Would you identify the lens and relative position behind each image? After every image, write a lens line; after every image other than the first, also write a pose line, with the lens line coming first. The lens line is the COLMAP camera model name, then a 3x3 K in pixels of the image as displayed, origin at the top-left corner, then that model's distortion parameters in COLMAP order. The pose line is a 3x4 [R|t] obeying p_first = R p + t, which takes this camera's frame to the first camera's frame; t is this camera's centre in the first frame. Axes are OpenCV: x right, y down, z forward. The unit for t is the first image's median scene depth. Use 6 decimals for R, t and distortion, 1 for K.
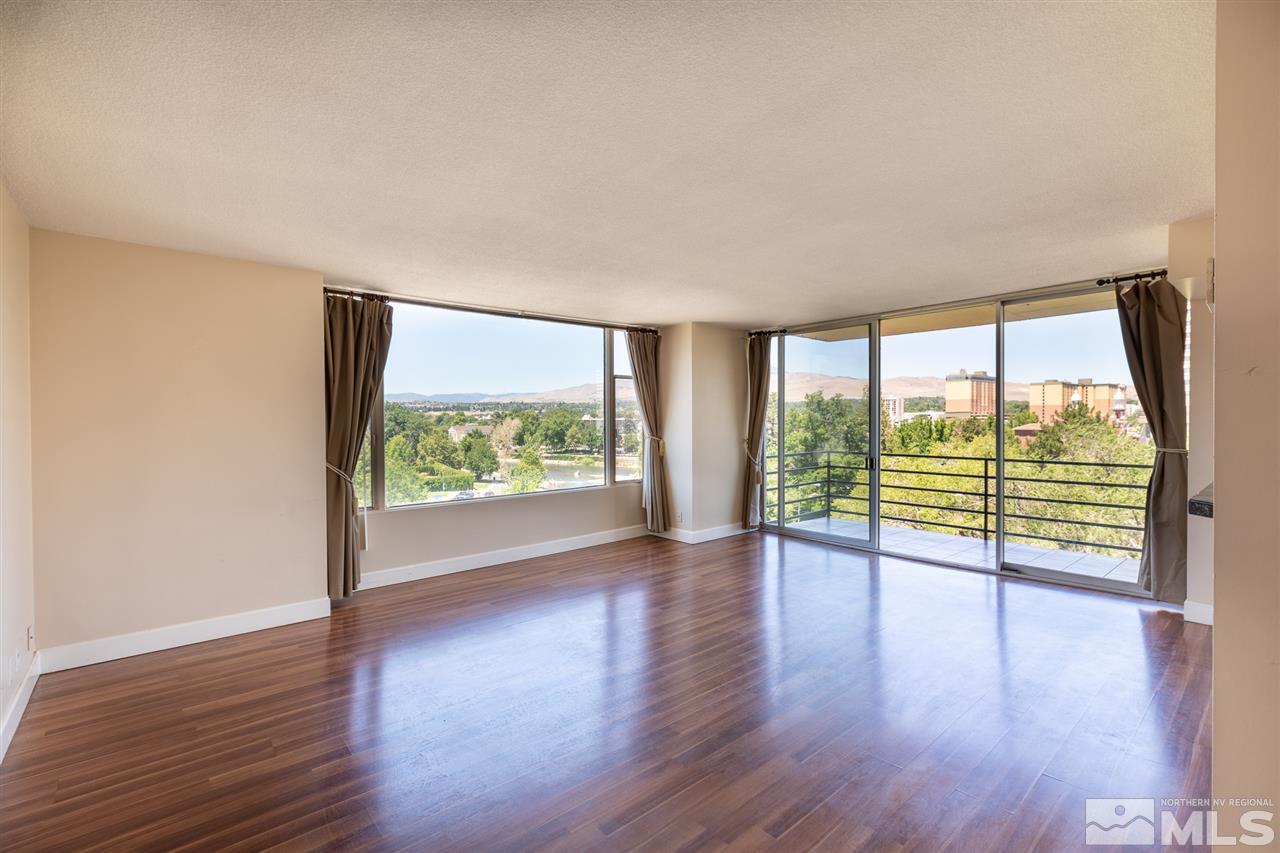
lens RADIAL K [[581.0, 0, 647.5], [0, 581.0, 430.1], [0, 0, 1]] dist [-0.000453, 0.000243]
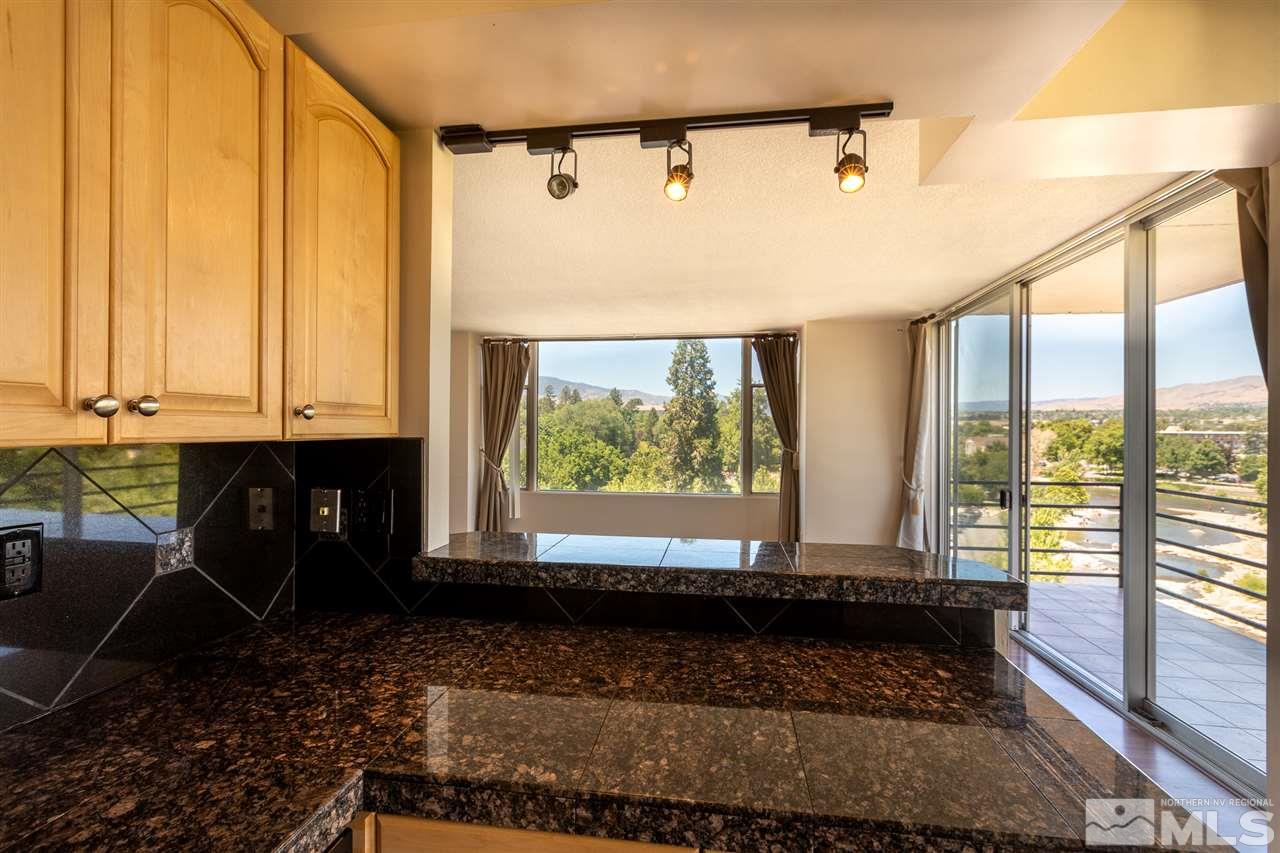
lens RADIAL K [[581.0, 0, 637.4], [0, 581.0, 418.8], [0, 0, 1]] dist [-0.000453, 0.000243]
pose [[0.651775, -0.000037, -0.758413, 0.568692], [-0.026749, 0.999377, -0.023036, -0.007742], [0.757941, 0.035301, 0.651368, 0.211087]]
